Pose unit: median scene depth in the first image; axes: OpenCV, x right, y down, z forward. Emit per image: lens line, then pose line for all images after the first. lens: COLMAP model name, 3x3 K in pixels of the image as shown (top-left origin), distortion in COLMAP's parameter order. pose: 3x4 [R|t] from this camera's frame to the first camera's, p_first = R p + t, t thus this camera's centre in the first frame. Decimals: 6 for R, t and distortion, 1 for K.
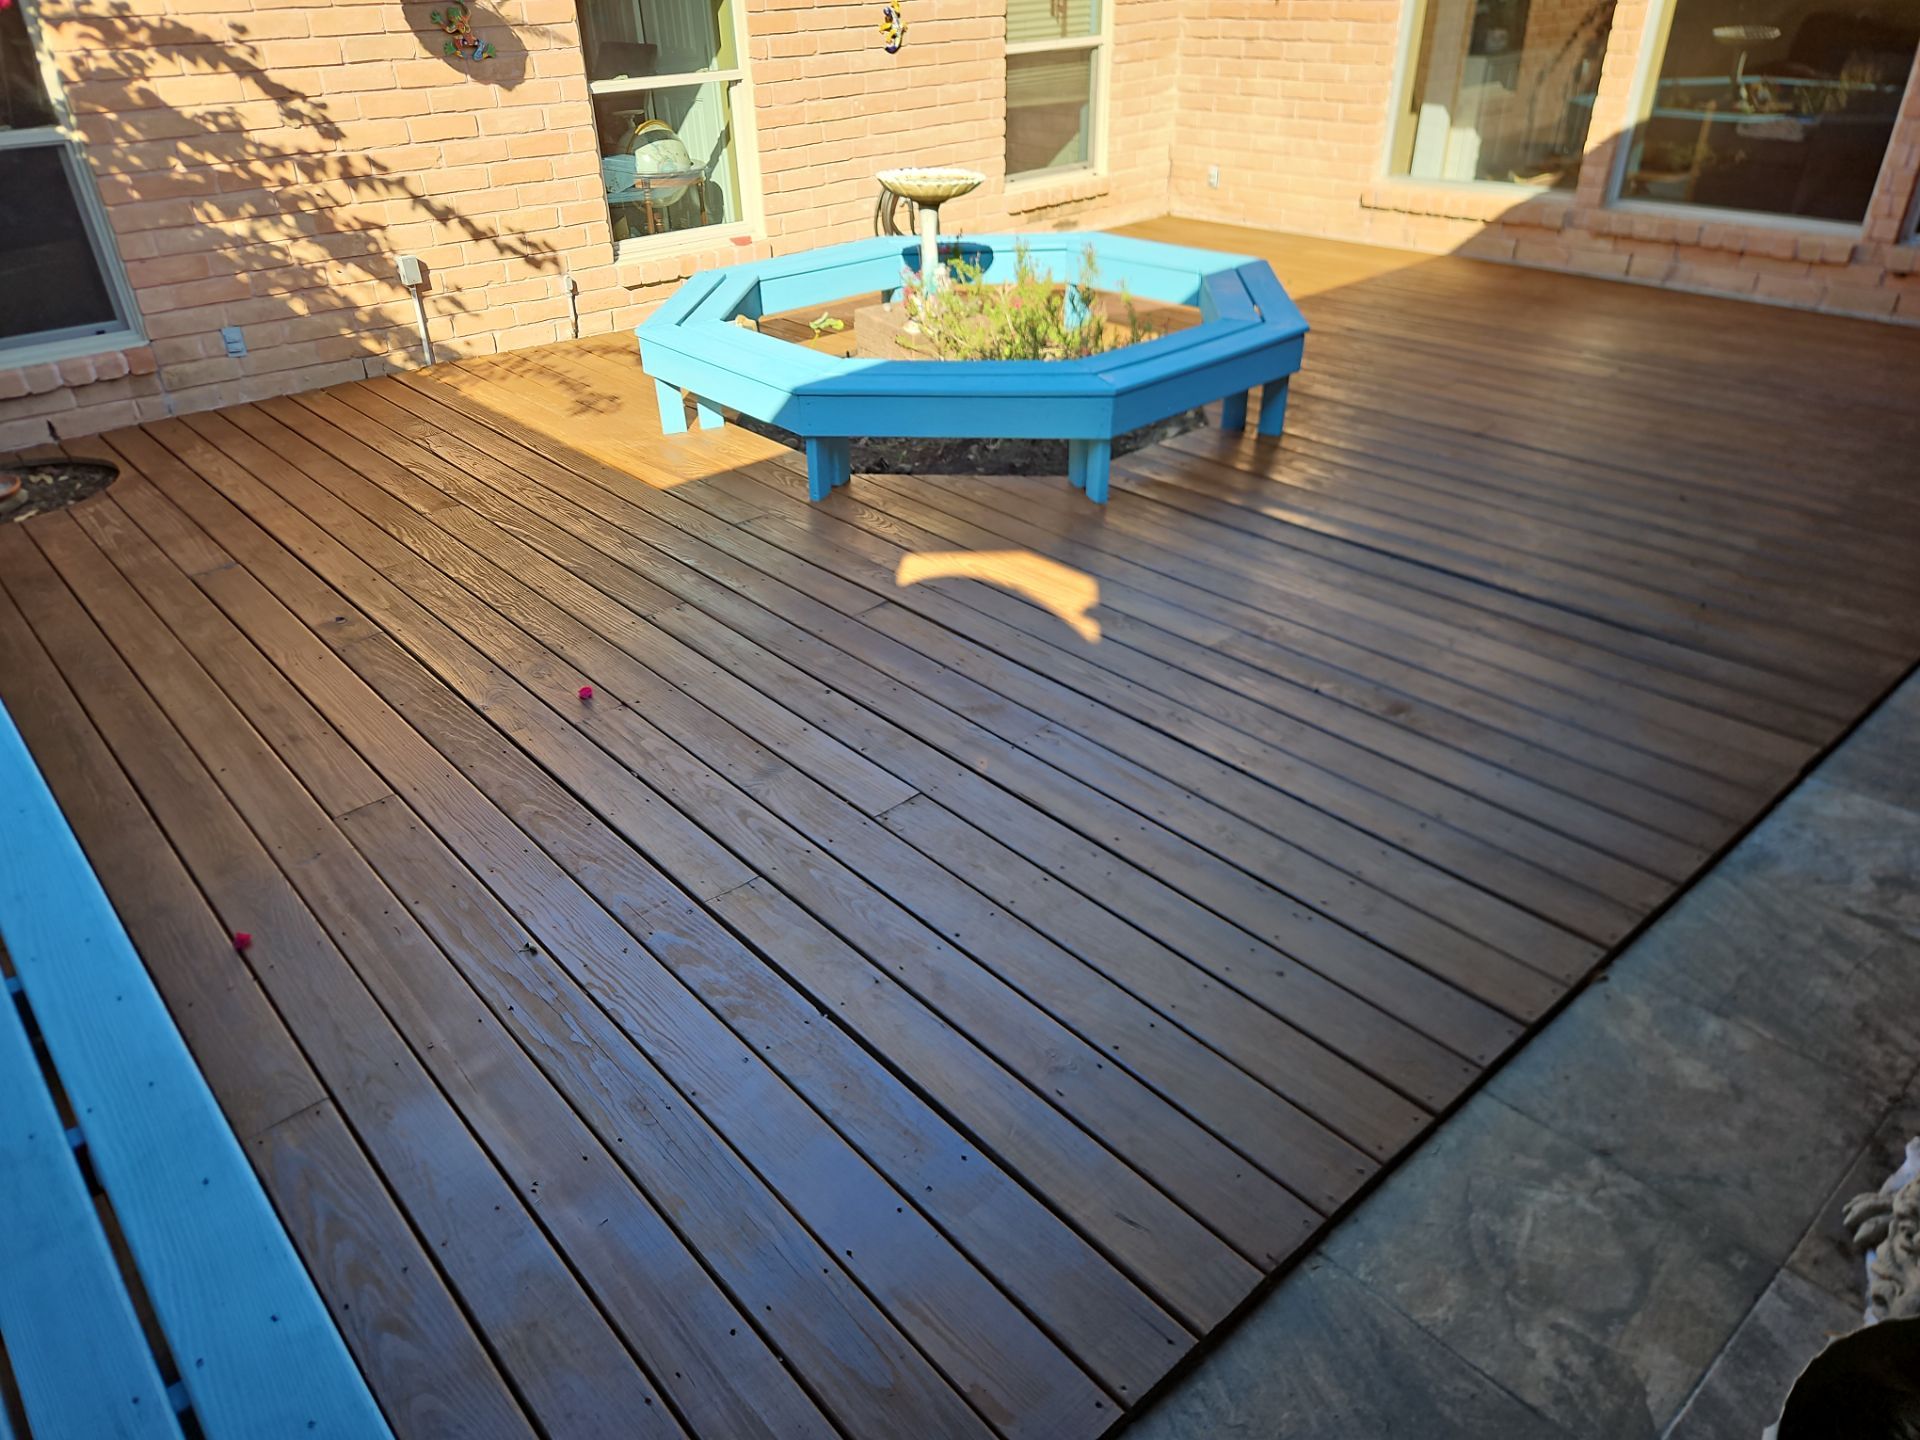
lens RADIAL K [[1278.6, 0, 920.2], [0, 1278.6, 719.2], [0, 0, 1]] dist [0.122798, -0.086603]
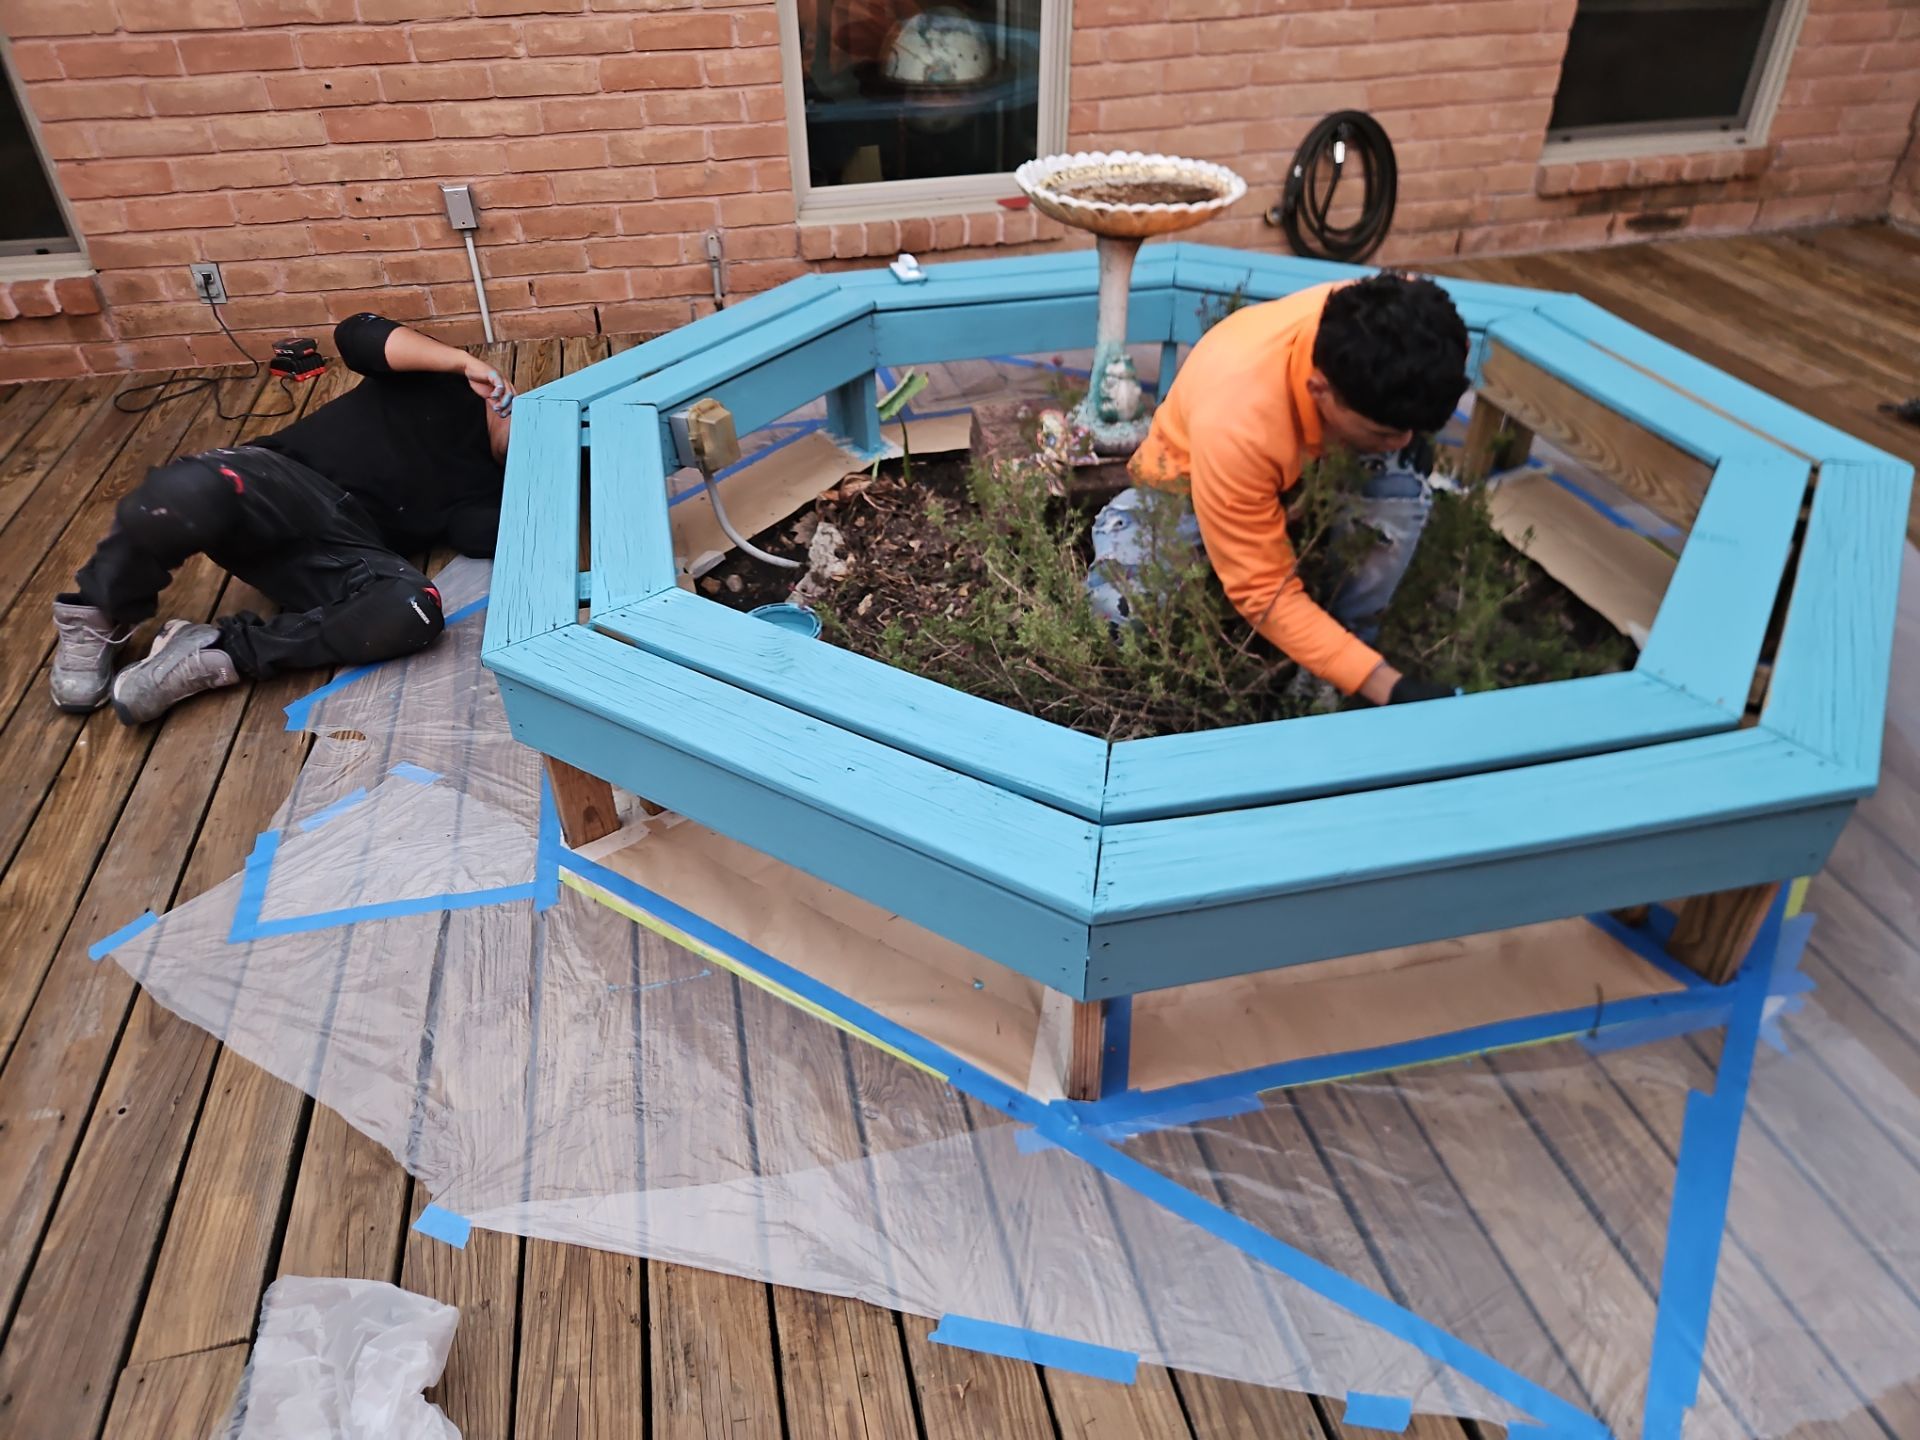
lens RADIAL K [[1288.5, 0, 962.0], [0, 1288.5, 708.9], [0, 0, 1]] dist [0.052712, -0.028395]
pose [[0.882323, 0.281456, -0.377210, 0.181453], [-0.247521, 0.959186, 0.136729, -0.266591], [0.400298, -0.027272, 0.915979, 0.509937]]
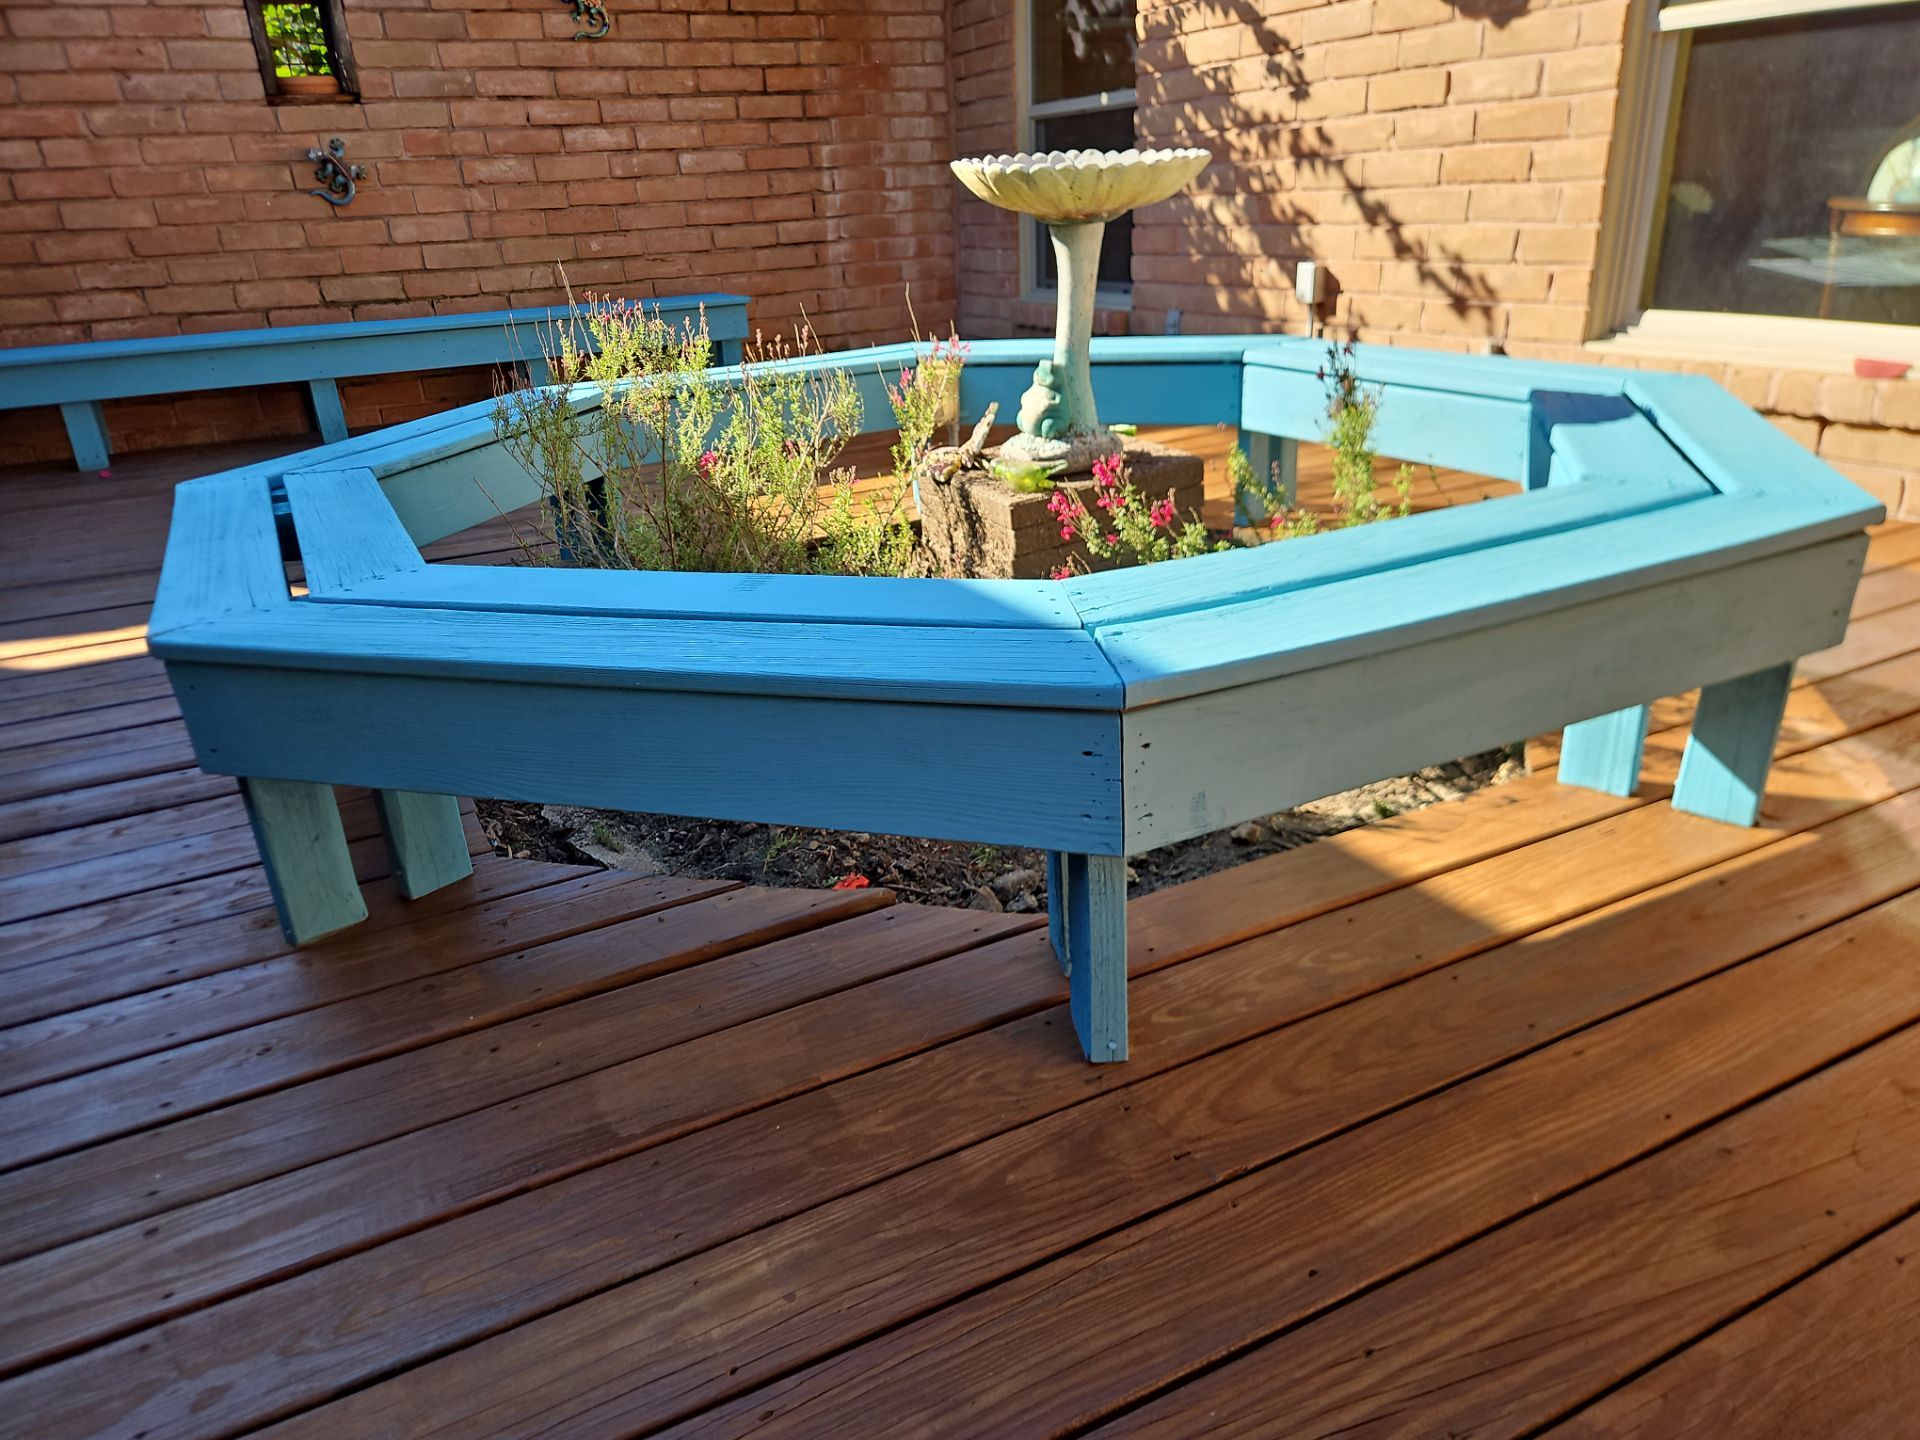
lens RADIAL K [[1346.1, 0, 910.0], [0, 1346.1, 730.2], [0, 0, 1]] dist [0.063957, -0.054023]
pose [[-0.248706, 0.400044, -0.882106, 0.472457], [-0.449443, 0.759073, 0.470966, -0.438881], [0.857990, 0.513588, -0.008989, 1.012660]]
